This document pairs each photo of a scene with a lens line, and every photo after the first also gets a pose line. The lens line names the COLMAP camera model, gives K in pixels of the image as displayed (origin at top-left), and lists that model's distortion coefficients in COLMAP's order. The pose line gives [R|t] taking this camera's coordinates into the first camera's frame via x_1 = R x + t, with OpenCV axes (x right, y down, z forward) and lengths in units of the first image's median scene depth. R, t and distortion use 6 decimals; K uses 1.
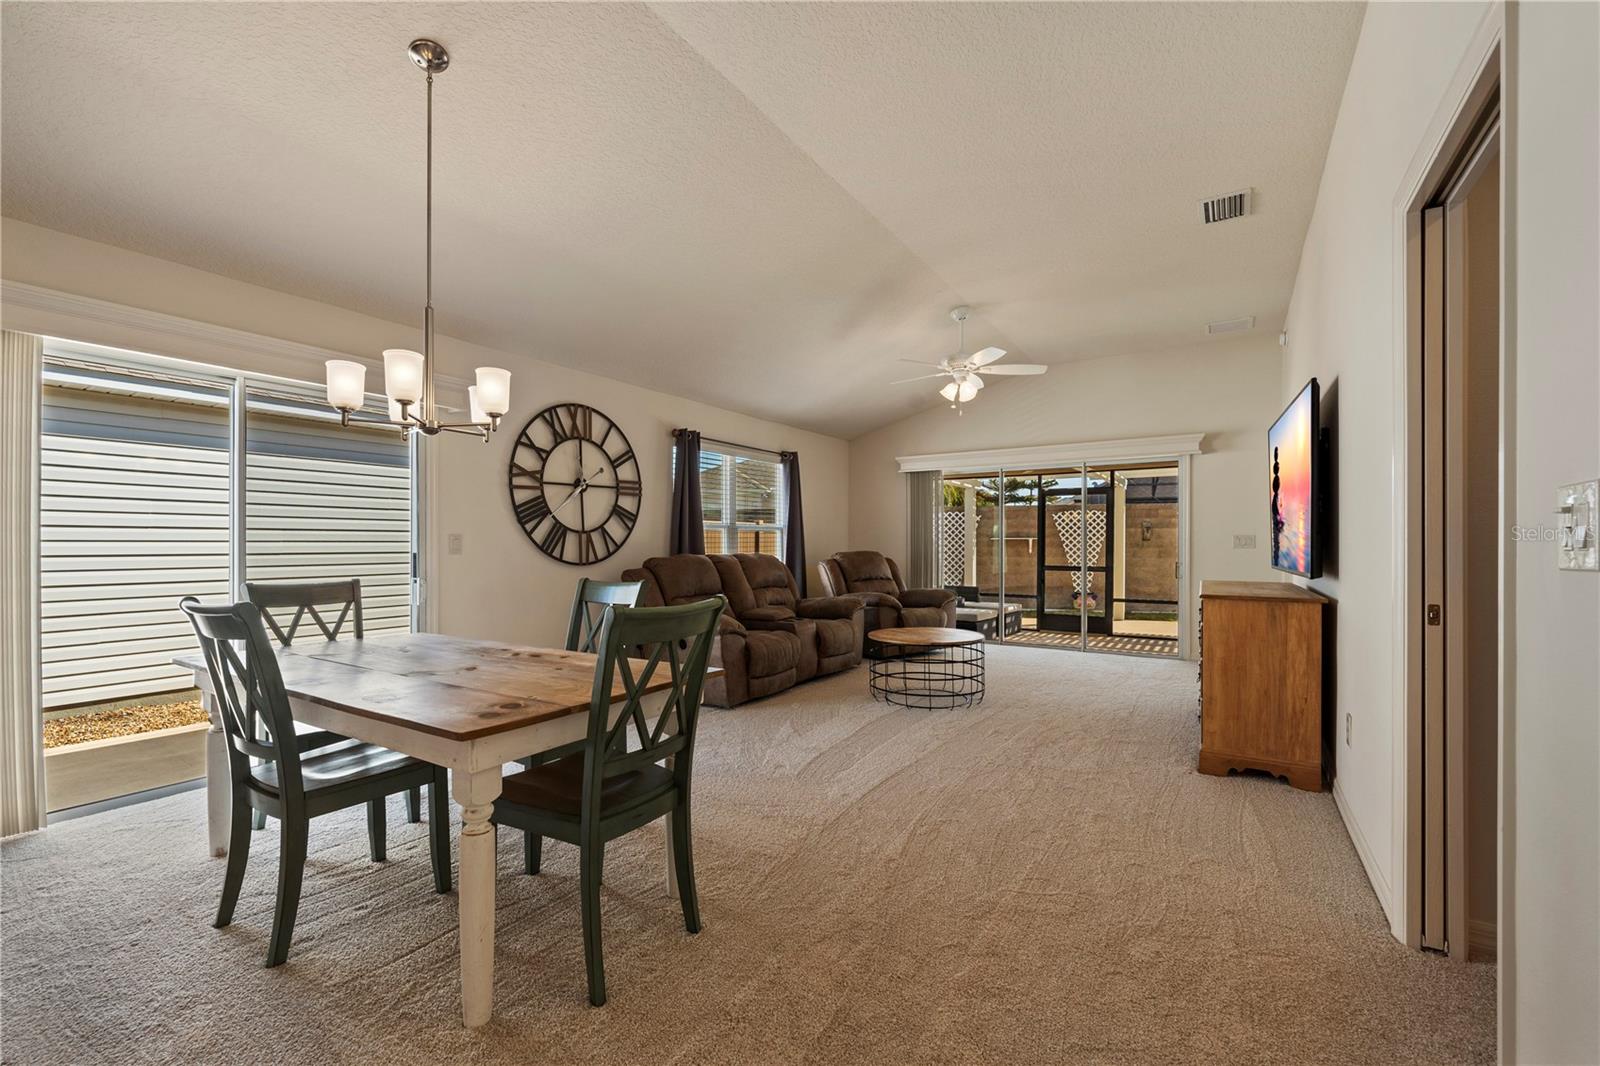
lens RADIAL K [[648.5, 0, 800.0], [0, 648.5, 533.0], [0, 0, 1]] dist [0.012971, 0.000010]
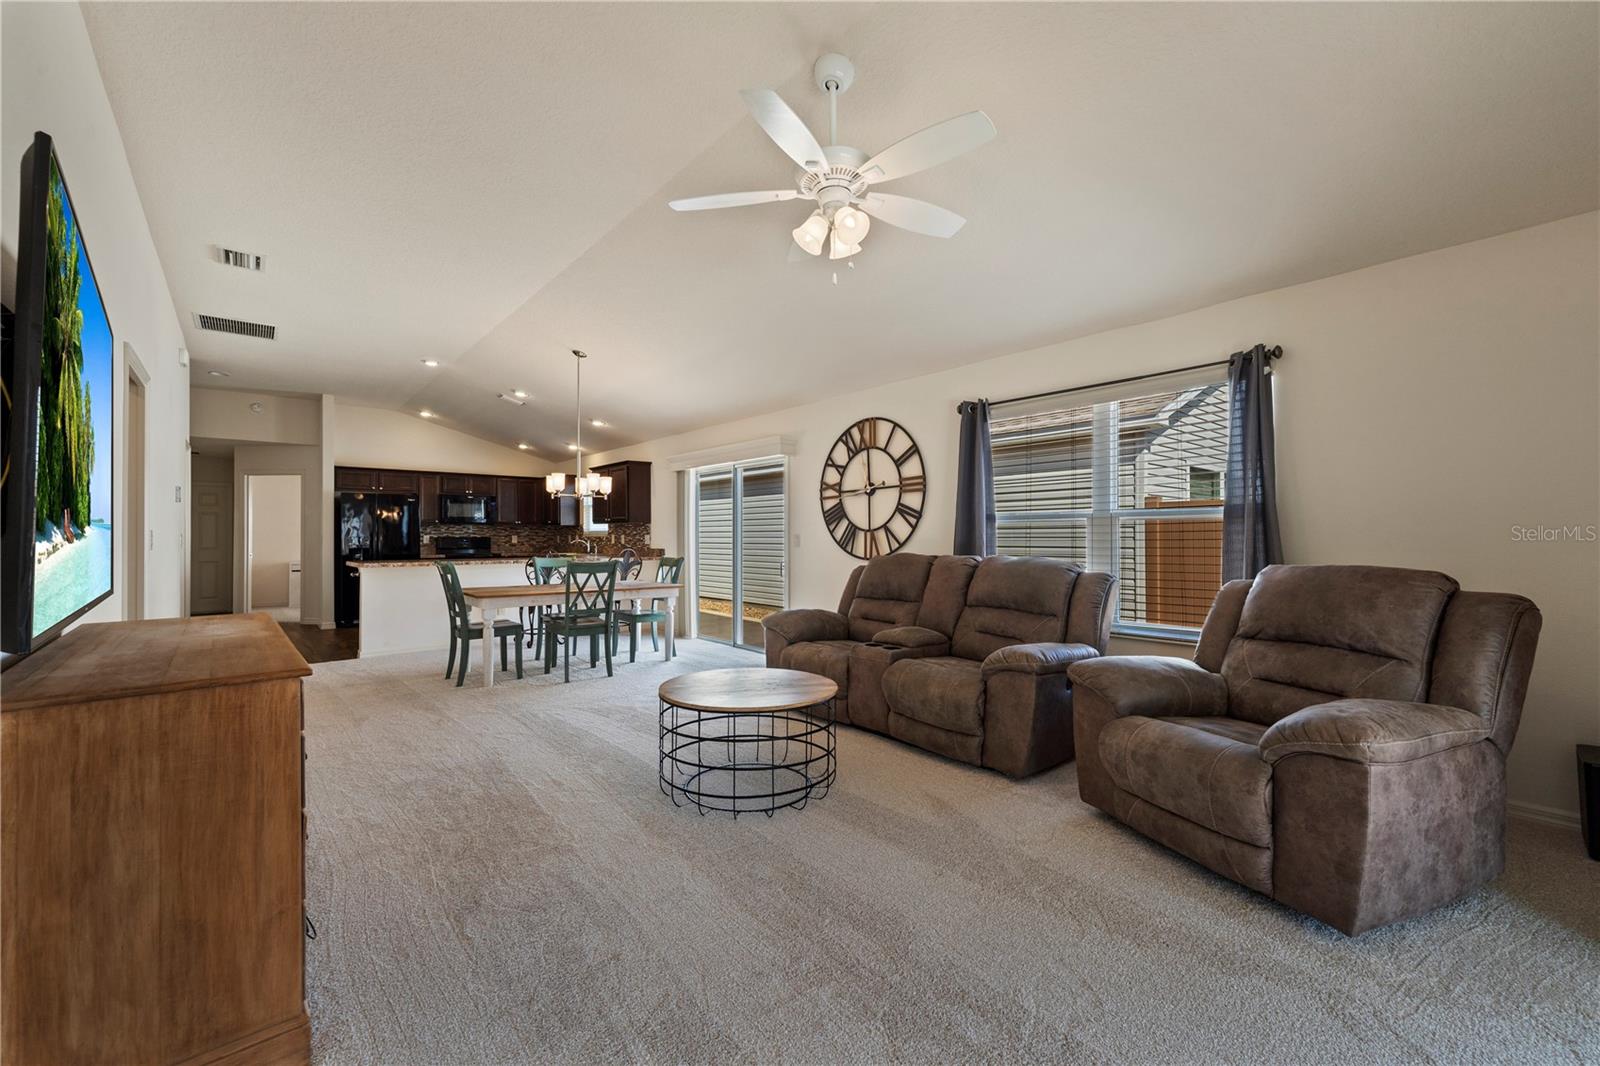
lens RADIAL K [[648.5, 0, 800.0], [0, 648.5, 533.0], [0, 0, 1]] dist [0.012971, 0.000010]
pose [[-0.305611, -0.010286, -0.952101, 0.777922], [0.007064, 0.999890, -0.013070, 0.016727], [0.952130, -0.010720, -0.305505, 1.234887]]
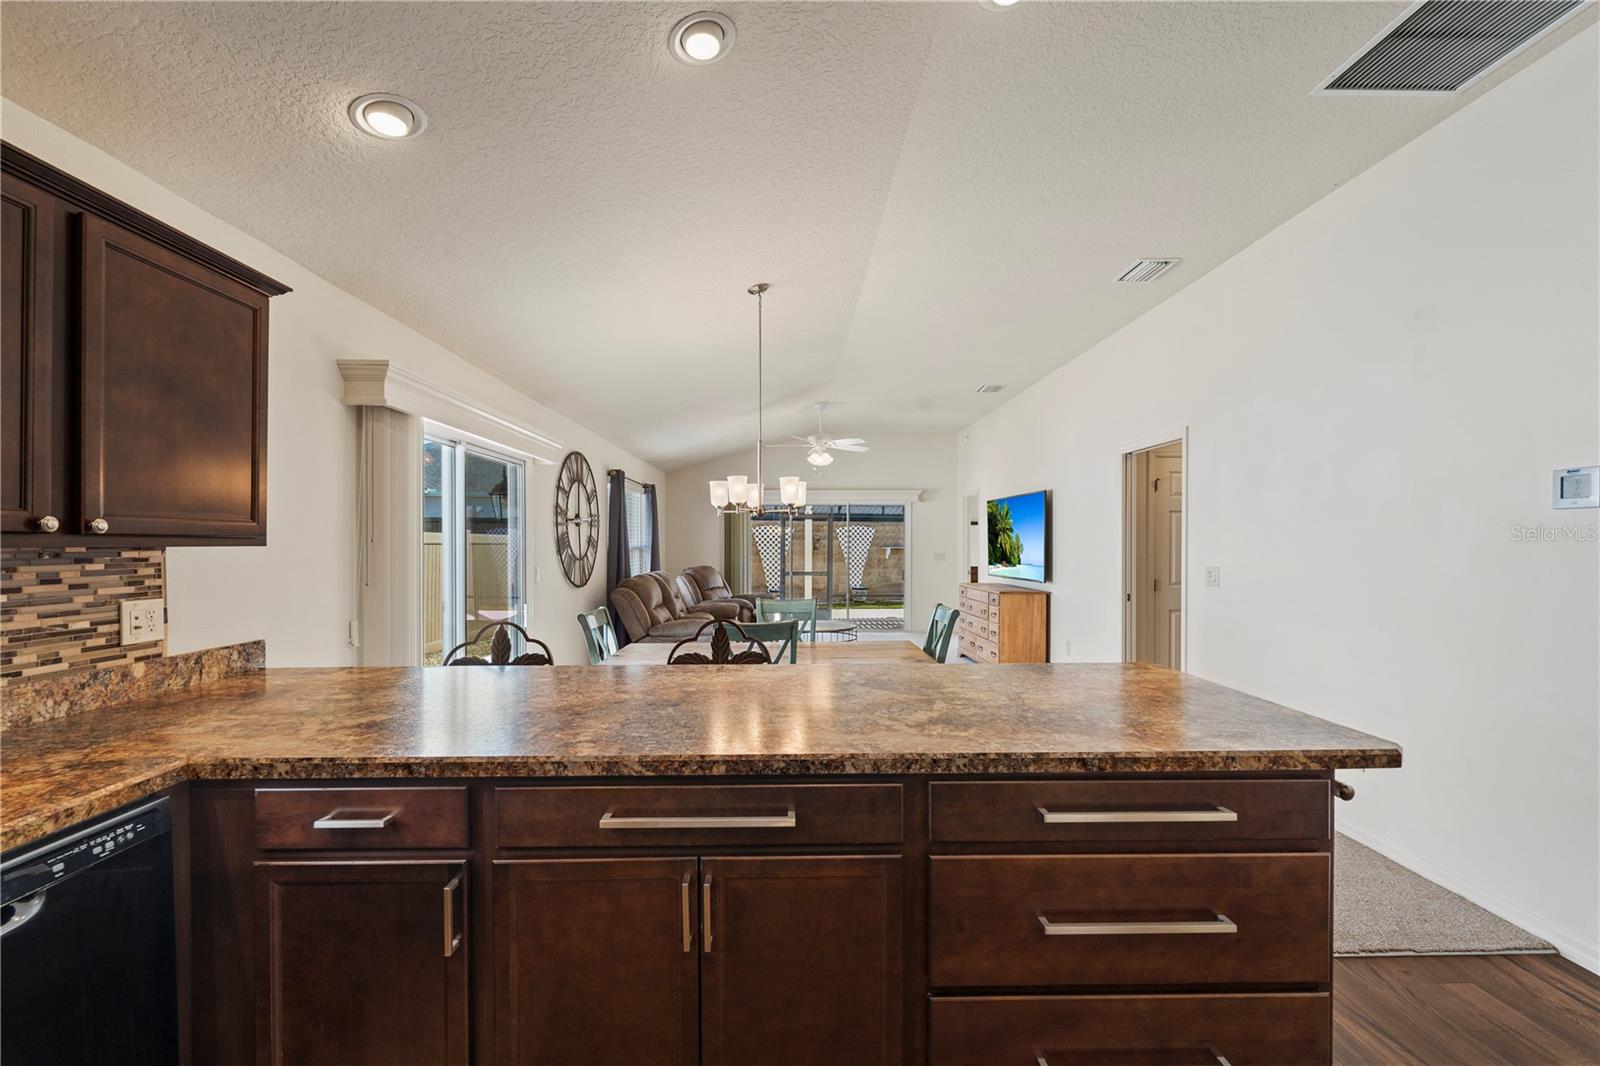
lens RADIAL K [[648.5, 0, 800.0], [0, 648.5, 533.0], [0, 0, 1]] dist [0.012971, 0.000010]
pose [[0.837676, 0.010641, 0.546063, -0.650224], [-0.009062, 0.999943, -0.005585, -0.046876], [-0.546092, -0.000270, 0.837725, -0.219813]]
